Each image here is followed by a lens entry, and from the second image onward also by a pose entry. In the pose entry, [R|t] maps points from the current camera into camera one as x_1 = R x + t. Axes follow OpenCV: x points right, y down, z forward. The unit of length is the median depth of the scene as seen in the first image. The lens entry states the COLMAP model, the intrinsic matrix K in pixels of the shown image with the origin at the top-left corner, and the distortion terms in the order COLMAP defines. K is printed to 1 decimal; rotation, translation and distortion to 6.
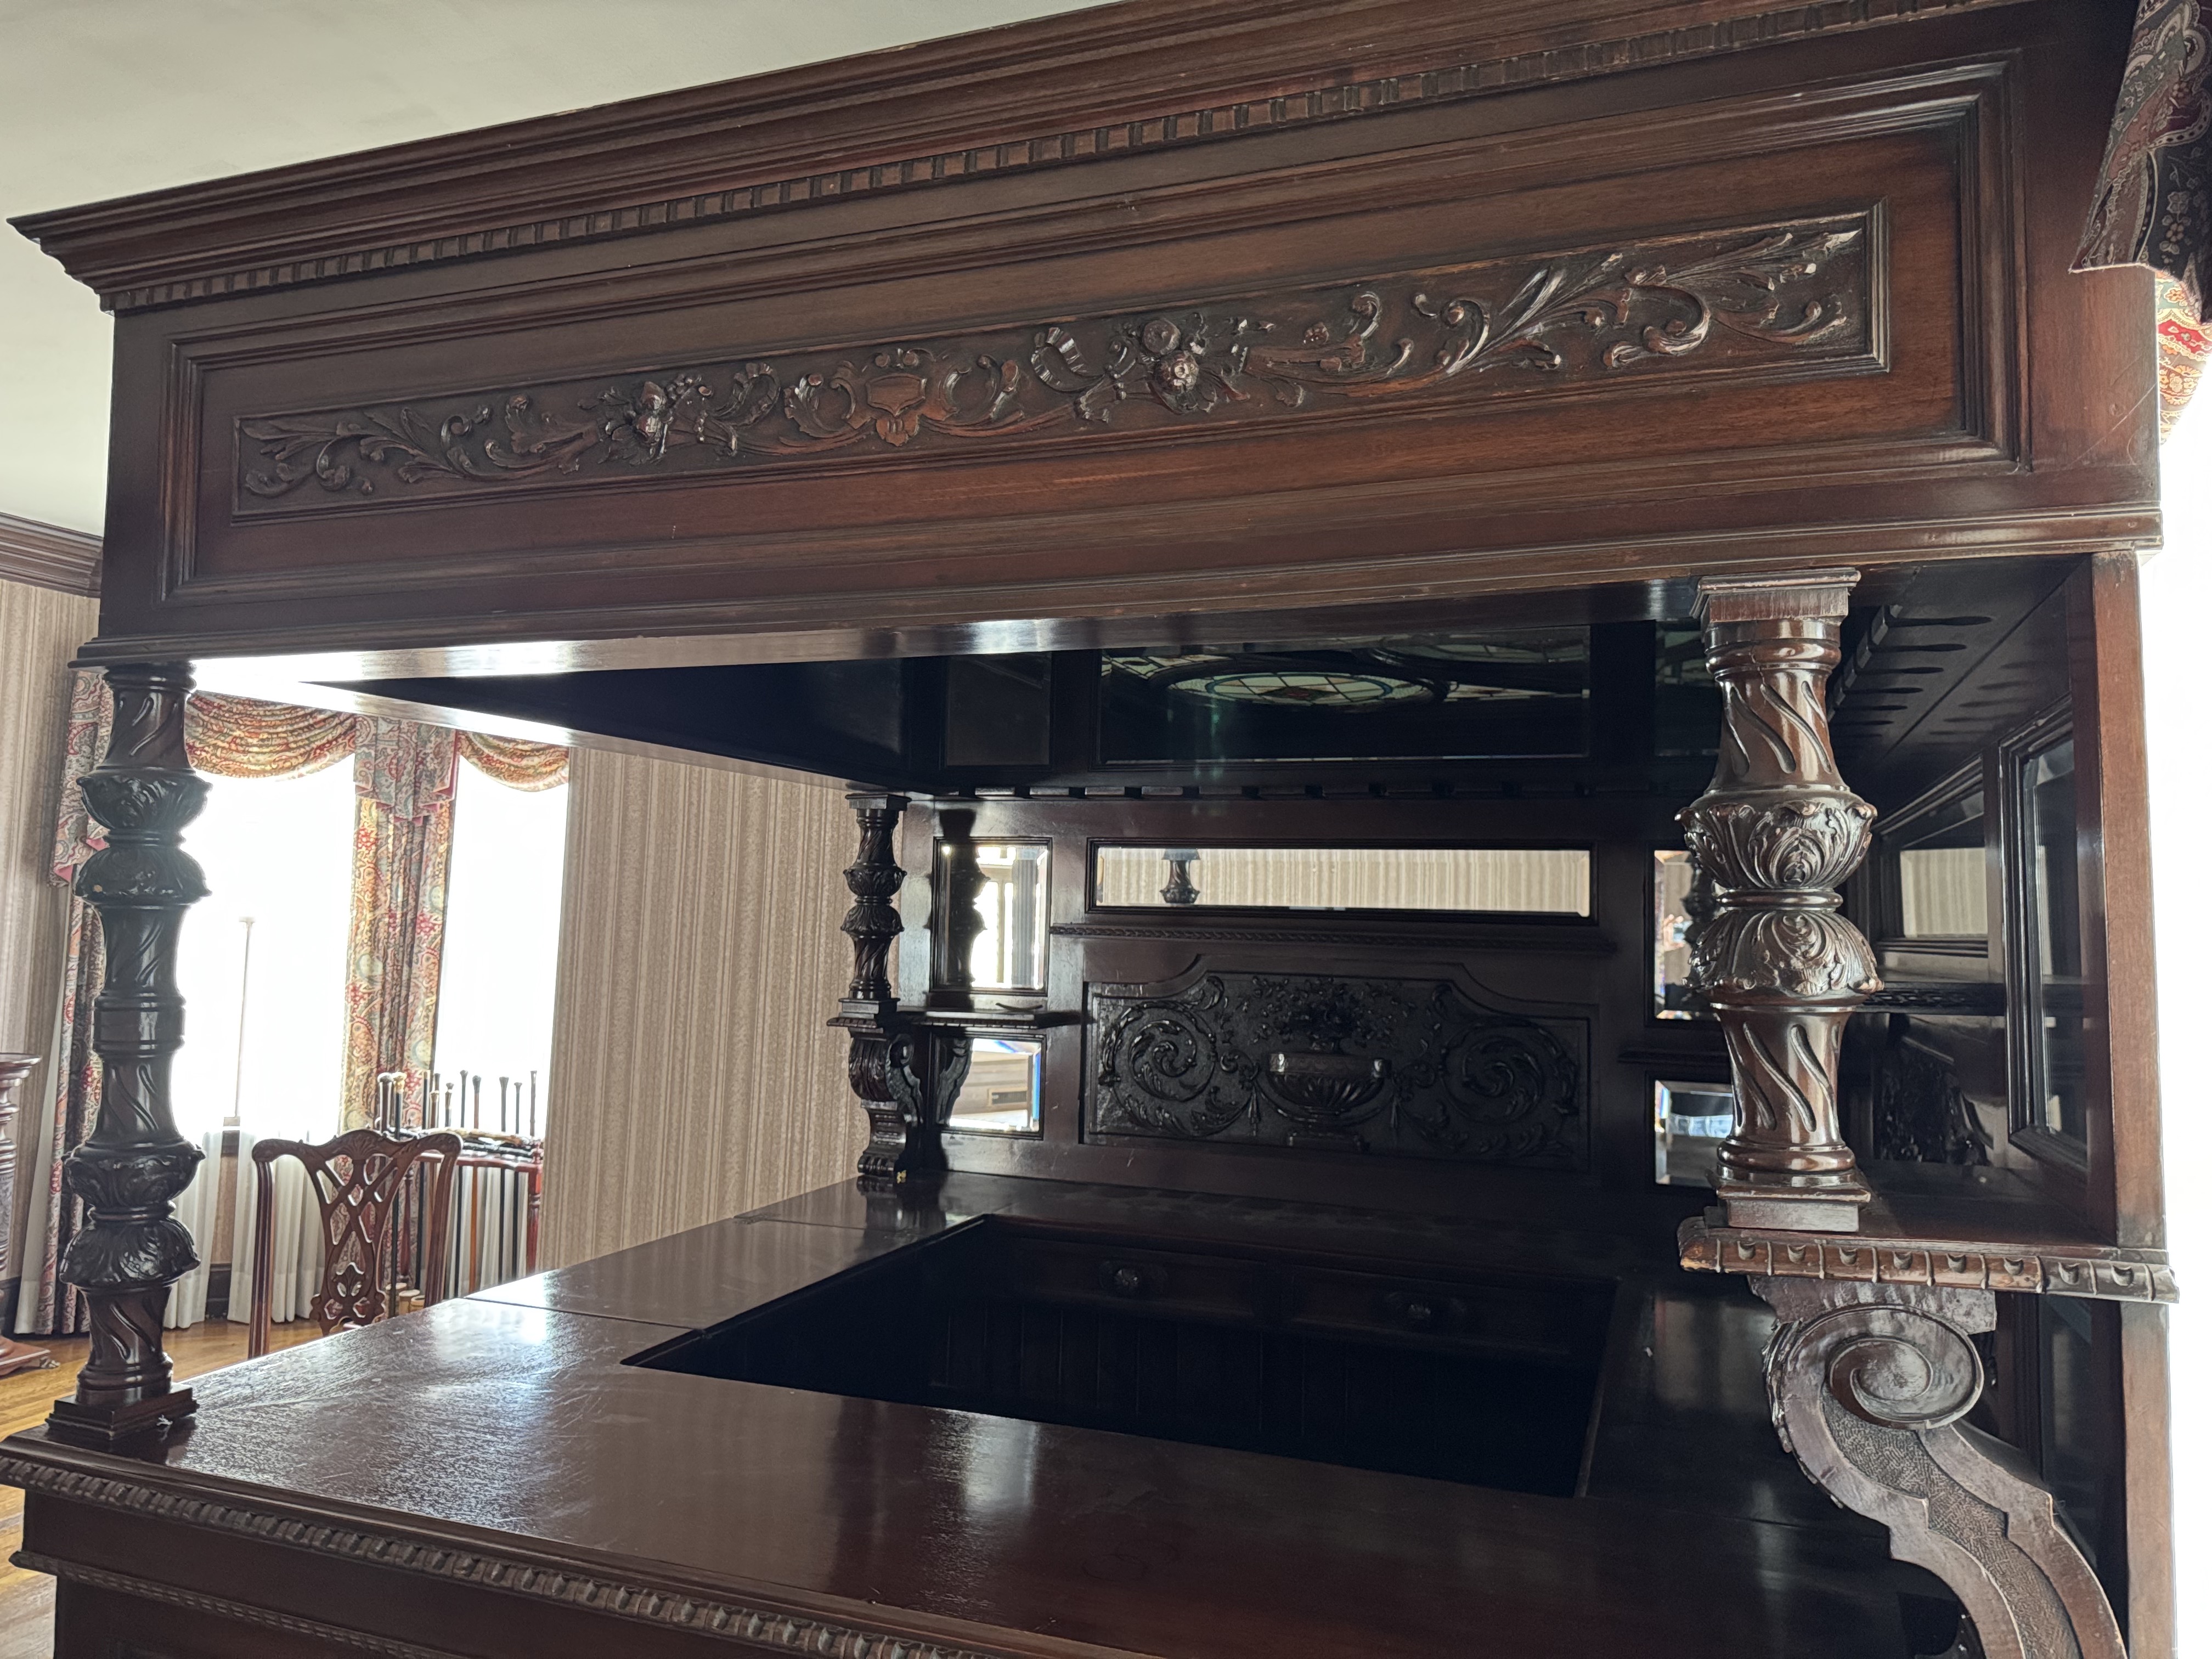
lens RADIAL K [[1574.1, 0, 1109.4], [0, 1574.1, 834.5], [0, 0, 1]] dist [0.056454, -0.071779]
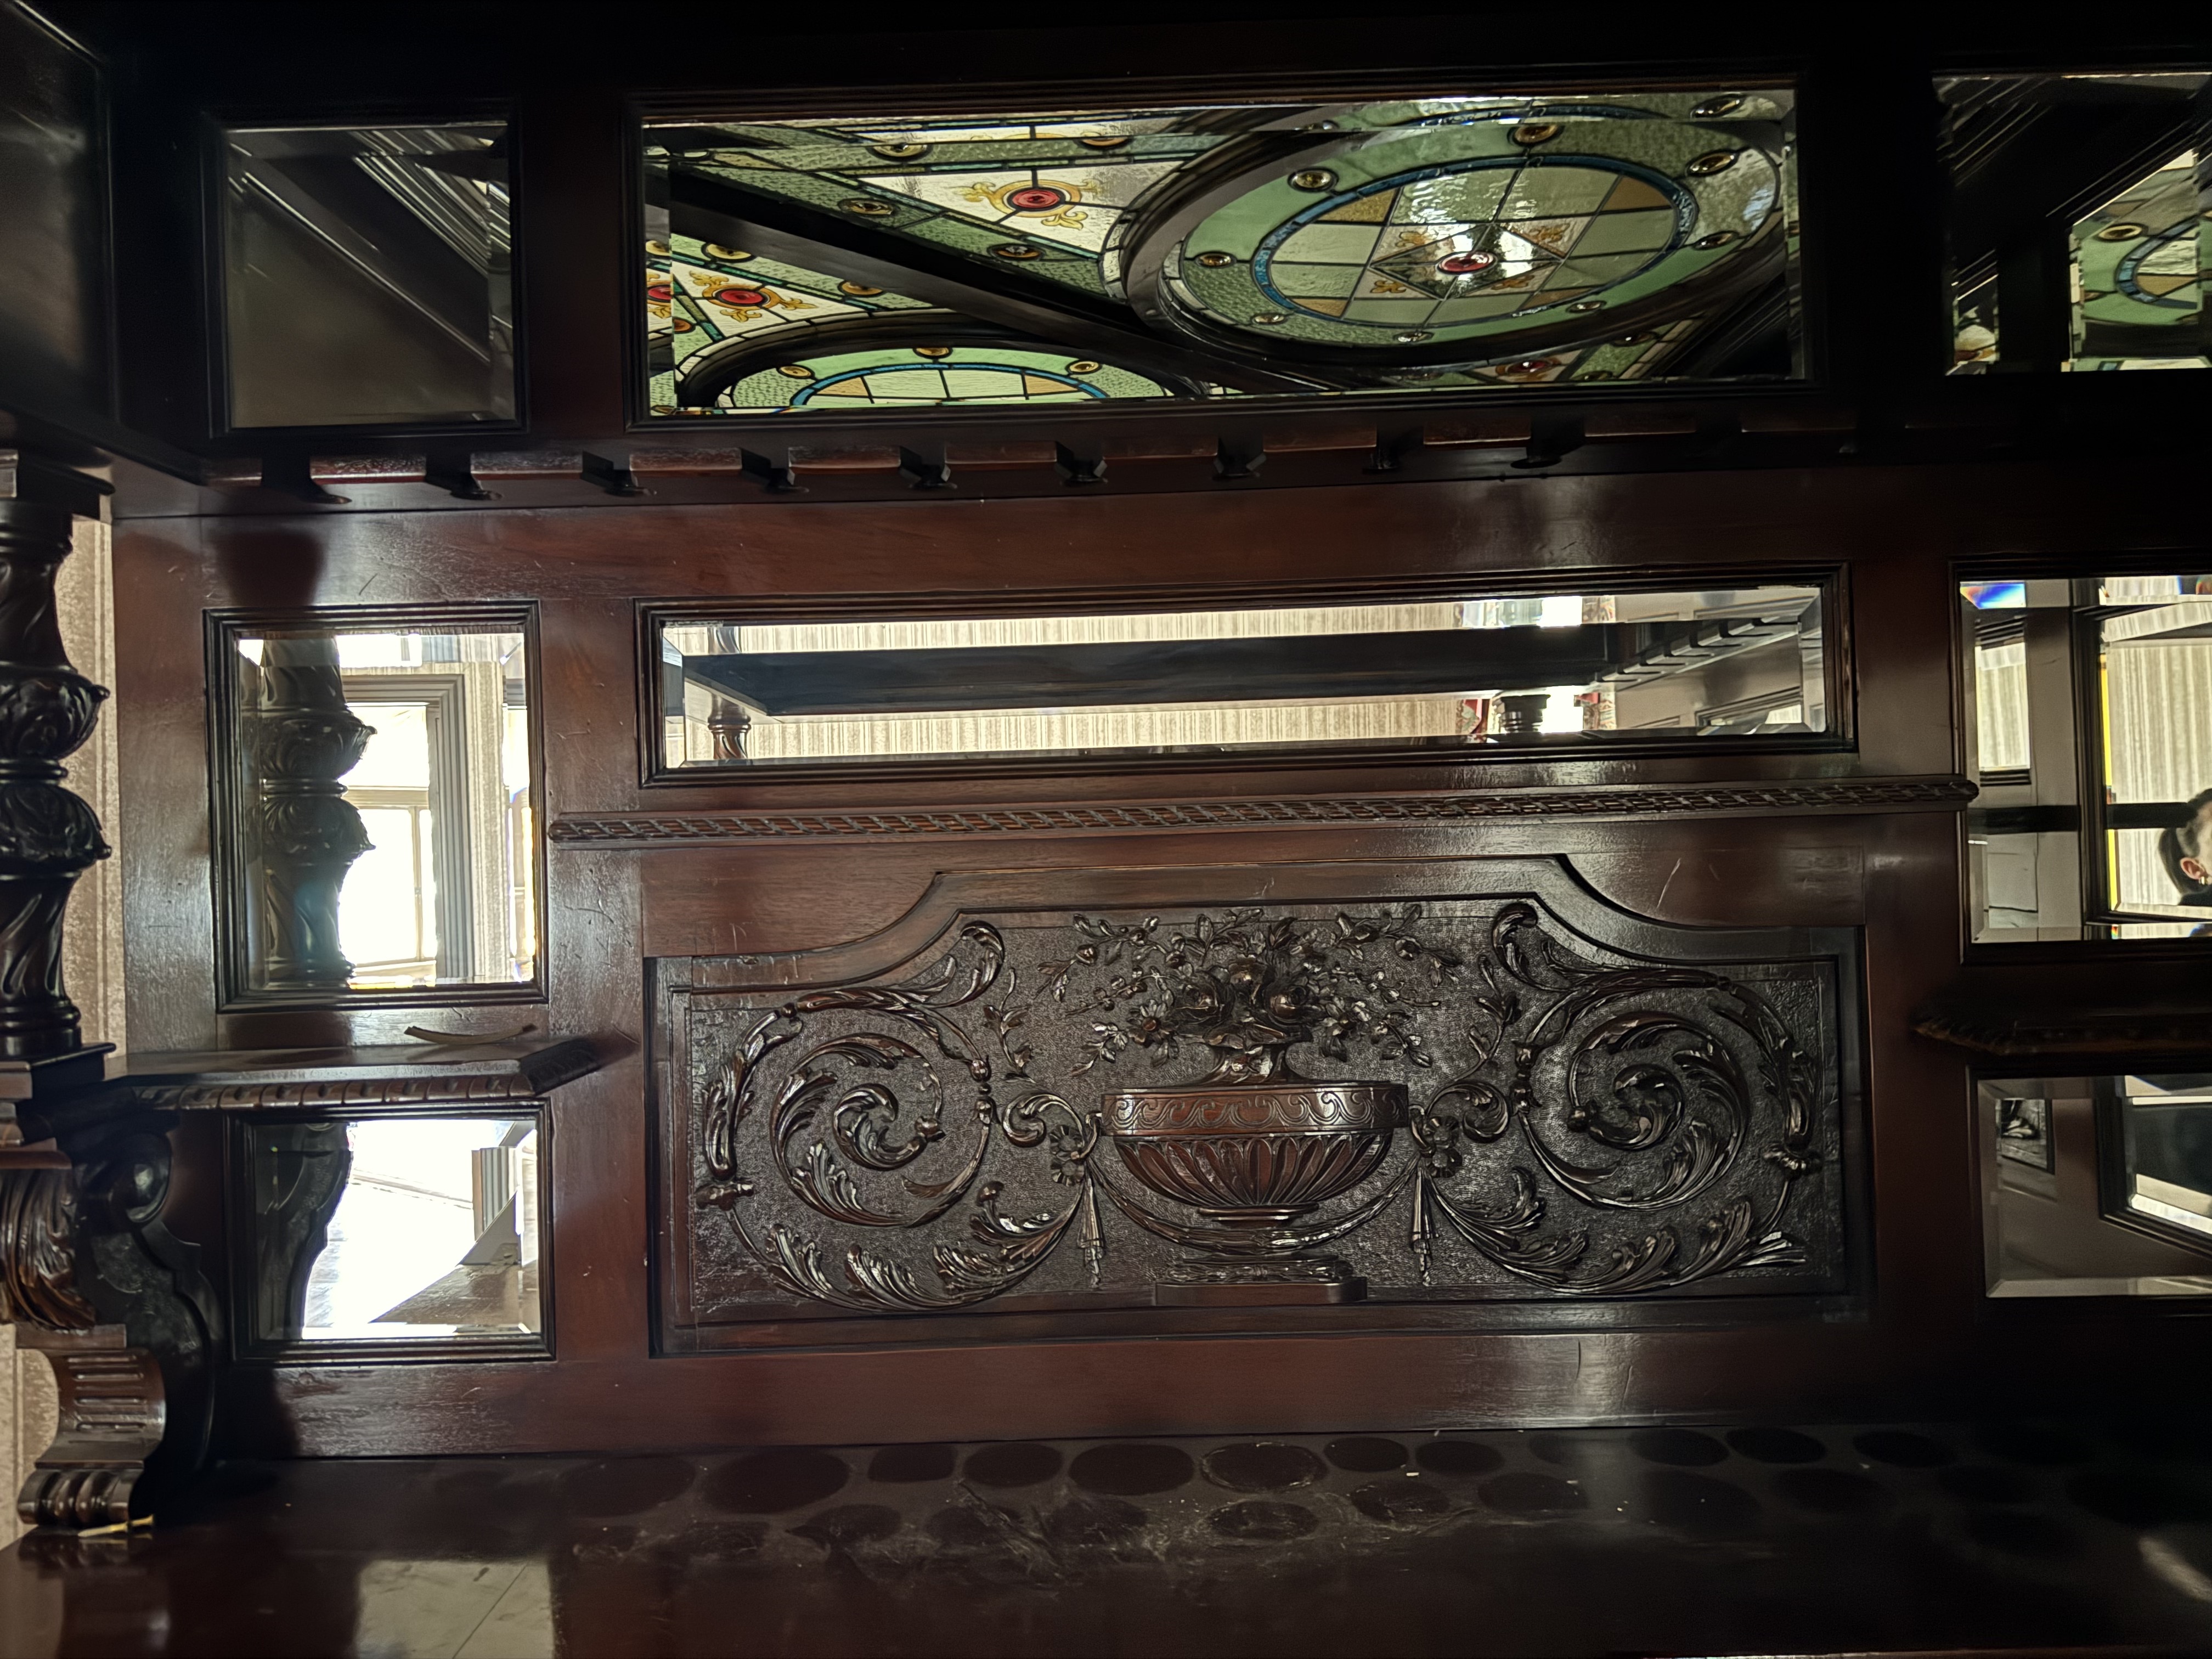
lens RADIAL K [[1574.1, 0, 1101.2], [0, 1574.1, 819.4], [0, 0, 1]] dist [0.056454, -0.071779]
pose [[0.945439, -0.050946, 0.321790, -0.036481], [0.036734, 0.998069, 0.050088, 0.046269], [-0.323721, -0.035534, 0.945485, 0.627703]]
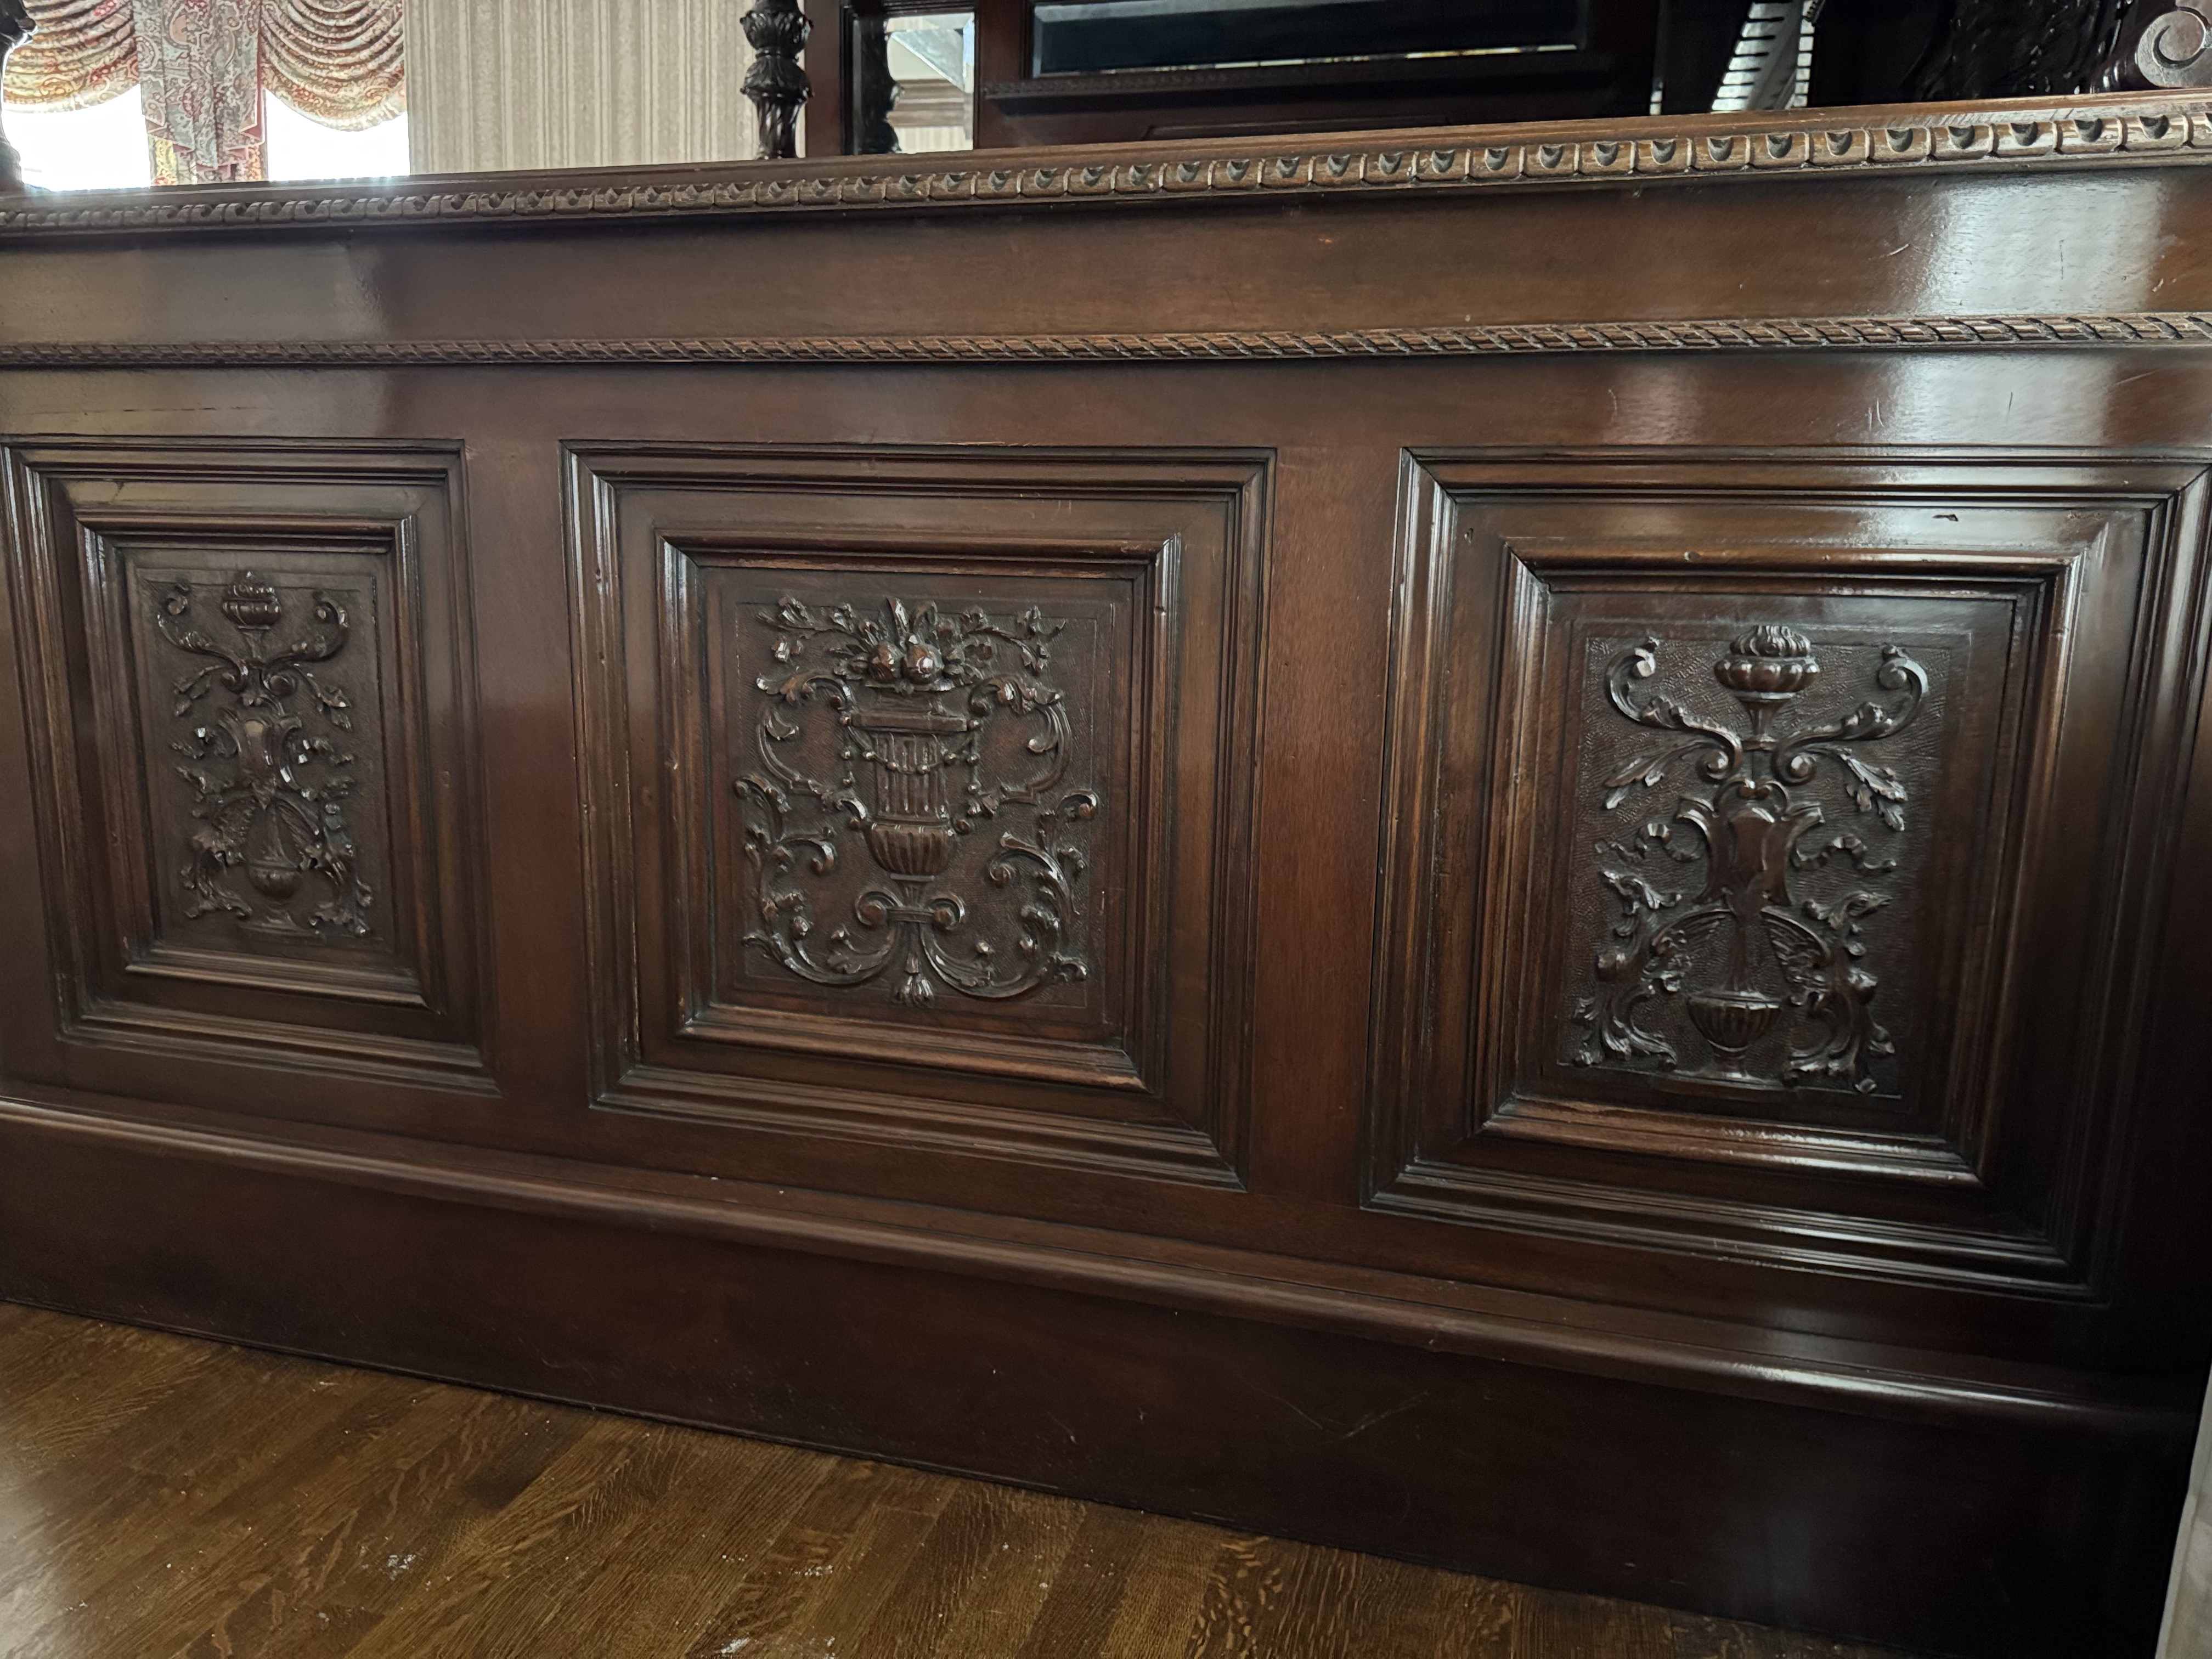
lens RADIAL K [[1574.1, 0, 1103.9], [0, 1574.1, 844.5], [0, 0, 1]] dist [0.056454, -0.071779]
pose [[0.996587, -0.013148, 0.081495, -0.049440], [-0.006755, 0.970934, 0.239253, 0.271318], [-0.082272, -0.238987, 0.967531, 0.028574]]
